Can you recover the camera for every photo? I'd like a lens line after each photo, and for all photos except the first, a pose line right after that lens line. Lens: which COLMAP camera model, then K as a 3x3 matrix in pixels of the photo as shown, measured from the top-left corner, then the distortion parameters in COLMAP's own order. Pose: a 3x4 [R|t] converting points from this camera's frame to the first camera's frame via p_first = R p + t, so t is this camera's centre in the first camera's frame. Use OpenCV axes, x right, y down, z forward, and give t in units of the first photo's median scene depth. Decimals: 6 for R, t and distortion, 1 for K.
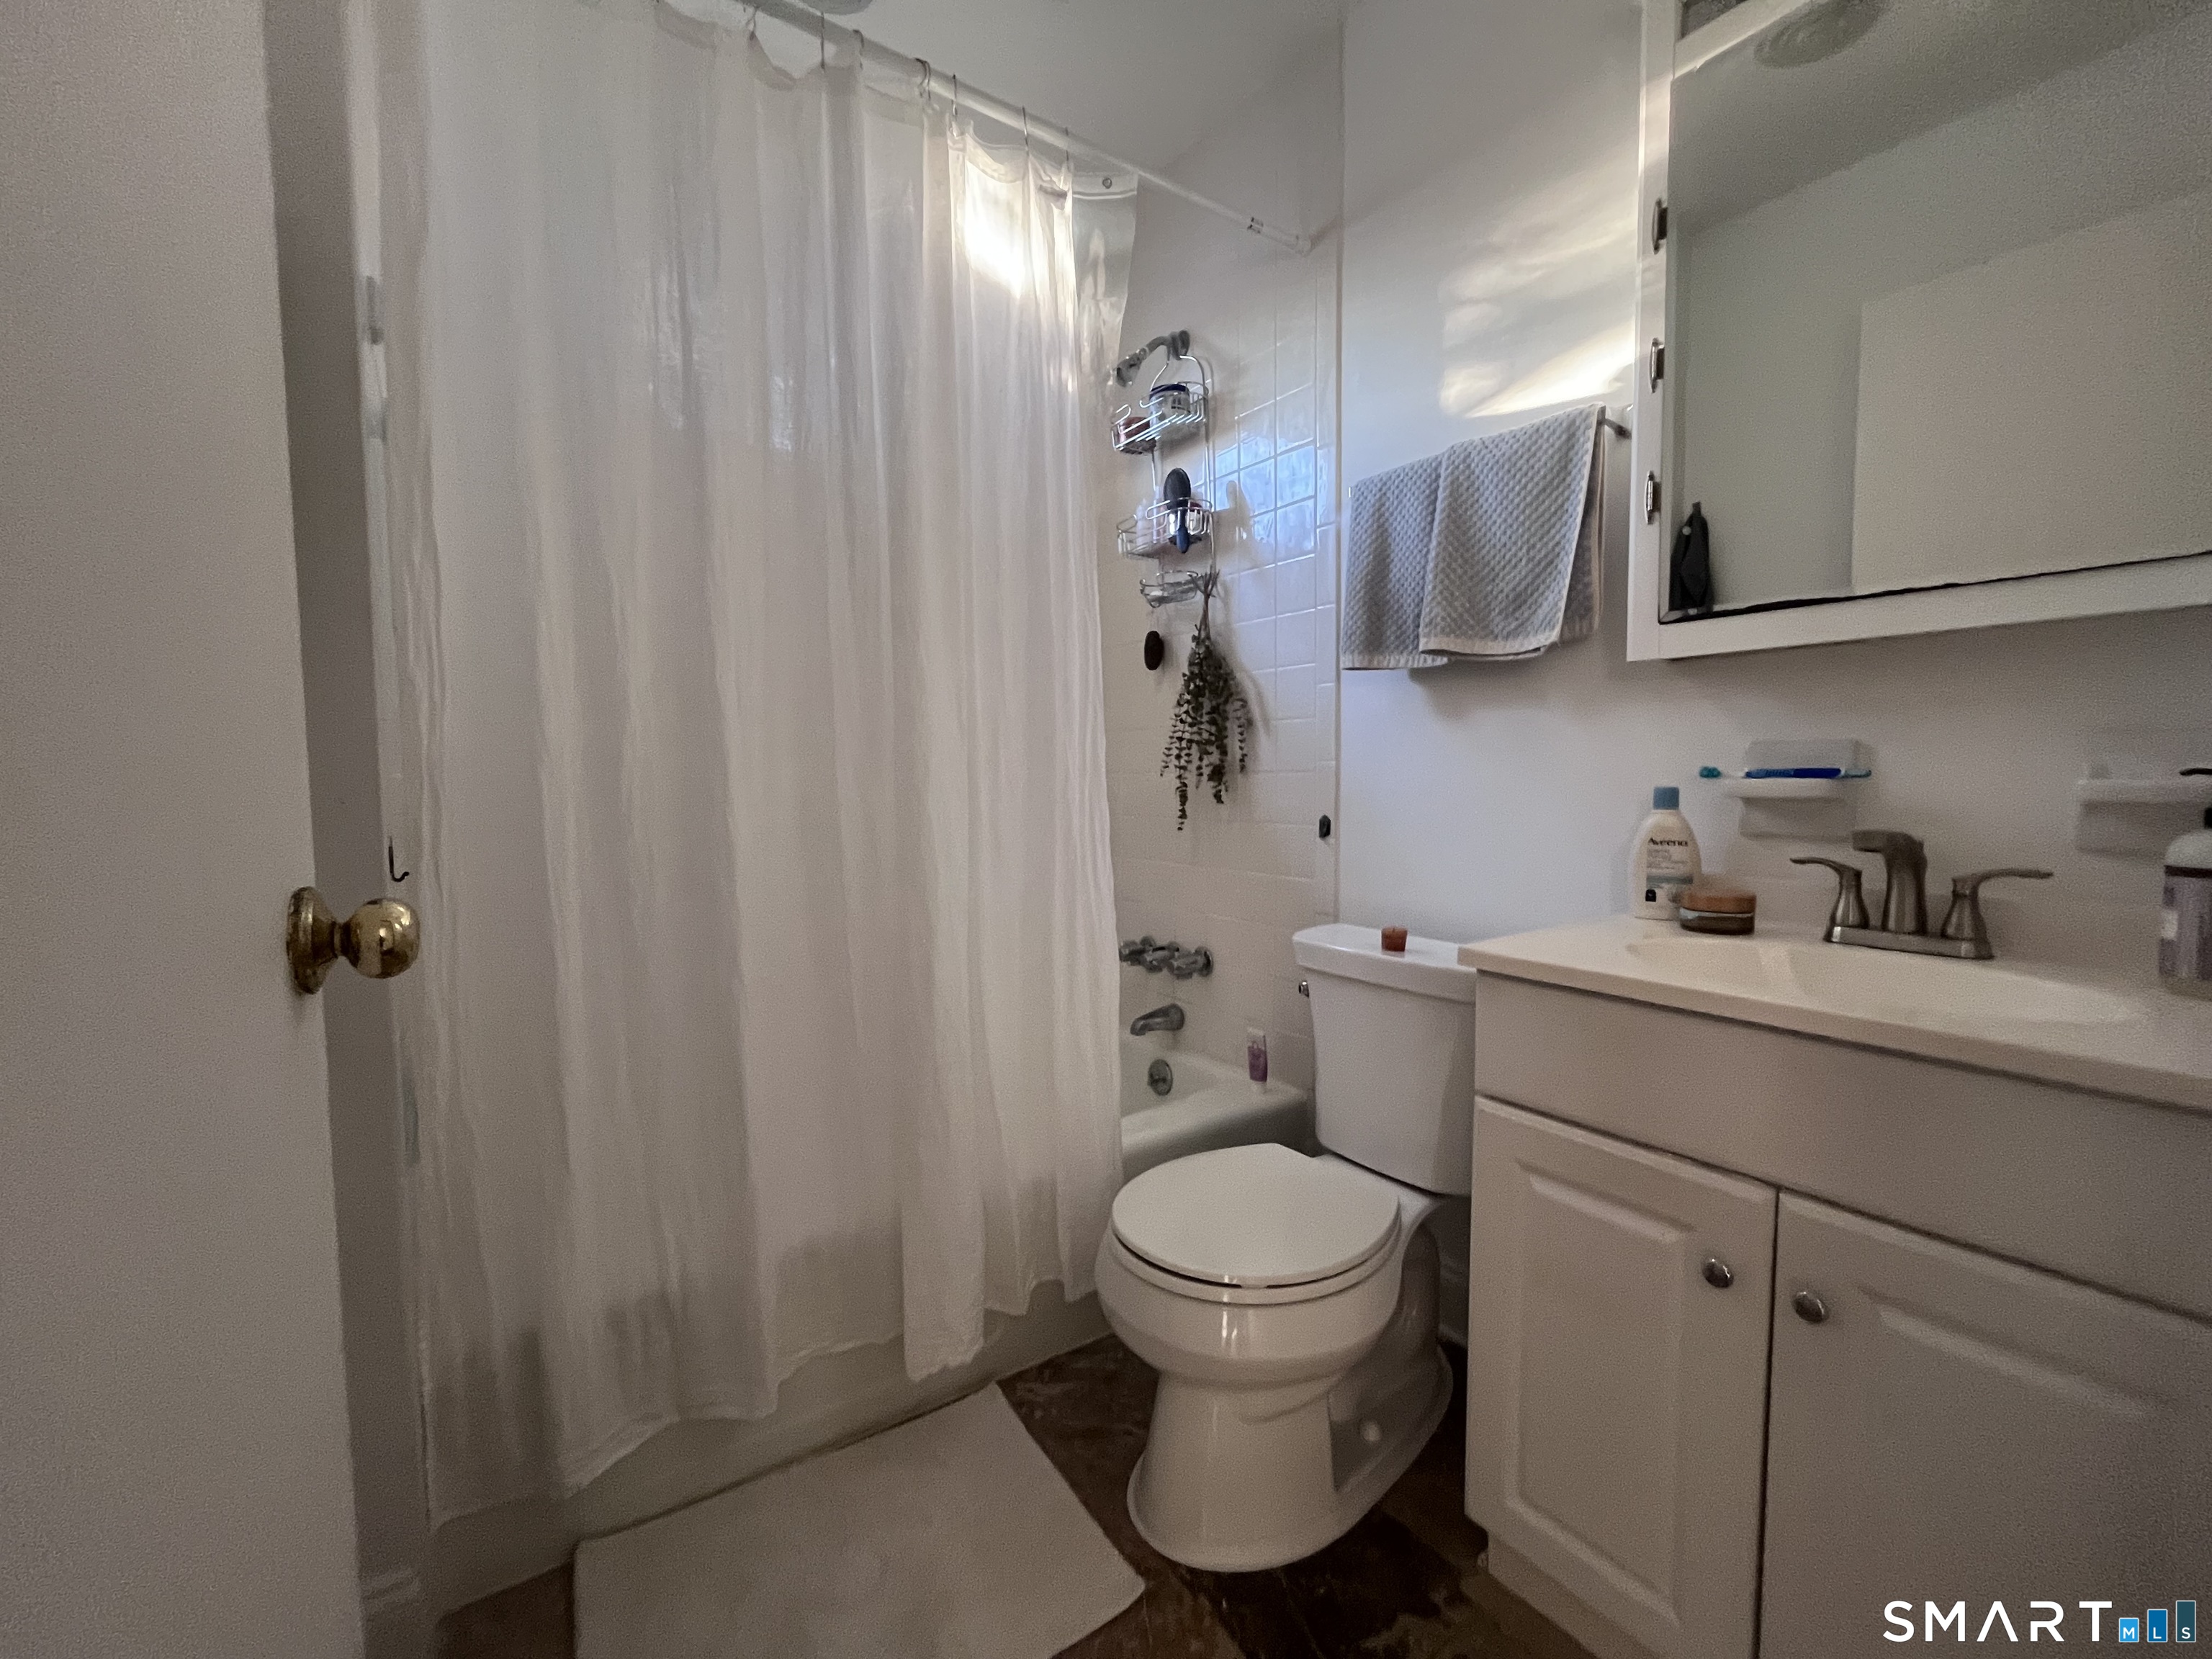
lens RADIAL K [[901.9, 0, 1105.4], [0, 901.9, 825.7], [0, 0, 1]] dist [-0.002500, 0.000409]
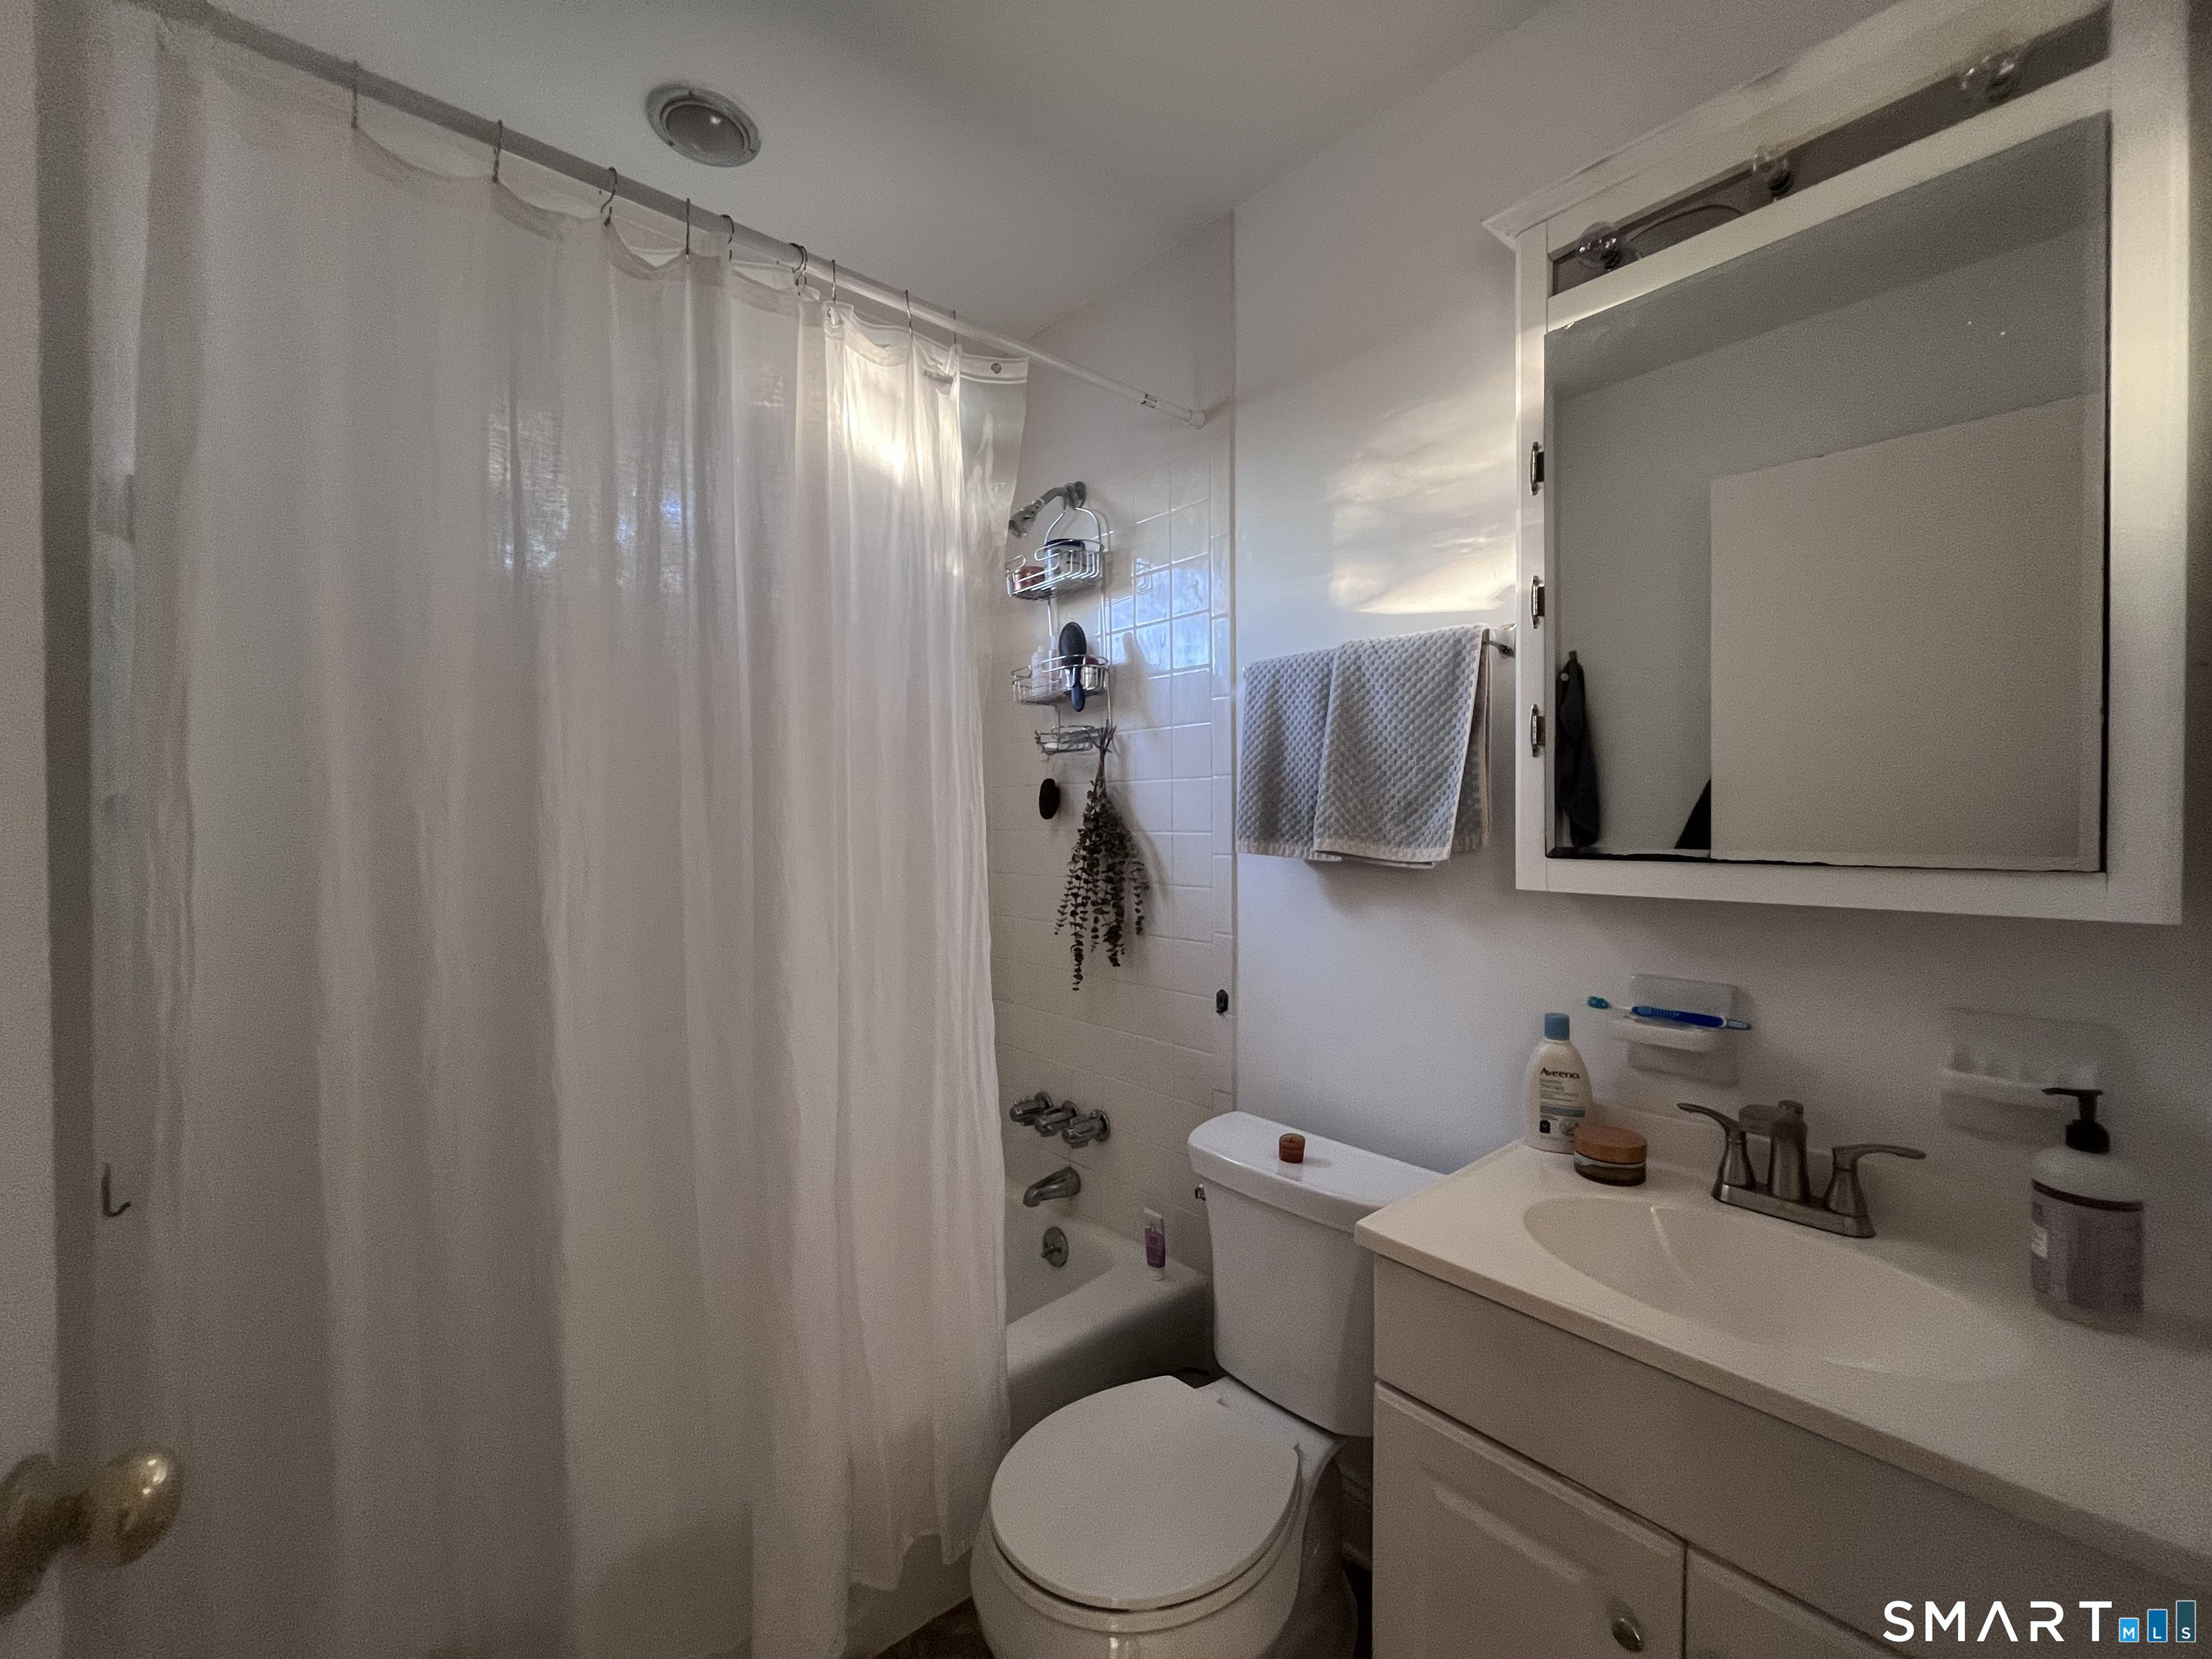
lens RADIAL K [[901.9, 0, 1104.6], [0, 901.9, 825.2], [0, 0, 1]] dist [-0.002500, 0.000409]
pose [[0.995046, 0.004744, 0.099303, 0.025471], [0.000457, 0.998632, -0.052288, -0.175724], [-0.099416, 0.052074, 0.993682, 0.048462]]
